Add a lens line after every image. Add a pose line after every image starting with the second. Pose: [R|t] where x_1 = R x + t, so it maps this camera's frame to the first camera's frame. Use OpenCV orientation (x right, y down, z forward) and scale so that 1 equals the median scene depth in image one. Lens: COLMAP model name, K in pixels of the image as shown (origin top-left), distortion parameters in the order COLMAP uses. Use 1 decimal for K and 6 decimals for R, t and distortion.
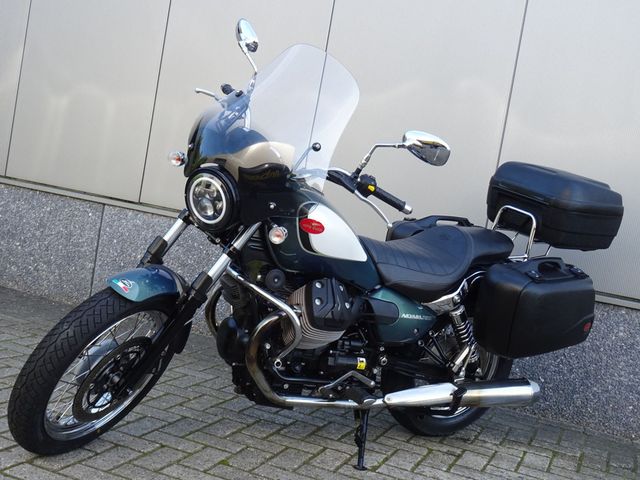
lens RADIAL K [[816.2, 0, 321.3], [0, 816.2, 240.8], [0, 0, 1]] dist [0.018968, 0.000000]
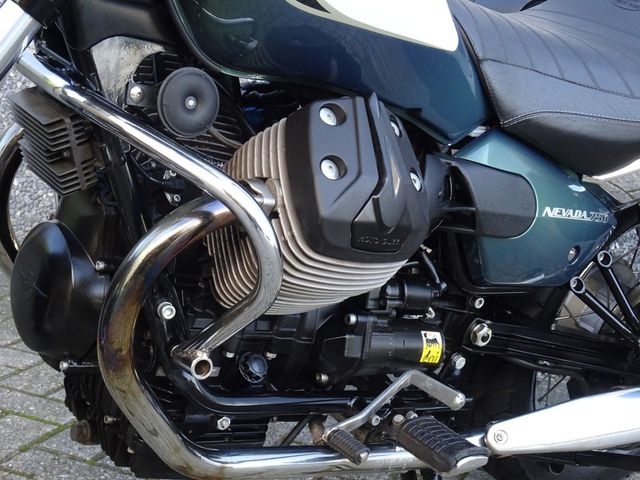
lens RADIAL K [[1155.1, 0, 319.6], [0, 1155.1, 240.7], [0, 0, 1]] dist [-0.069295, 0.000000]
pose [[0.996647, -0.014763, 0.080479, -0.041185], [0.005541, 0.993509, 0.113621, 0.049088], [-0.081634, -0.112794, 0.990259, 0.535983]]
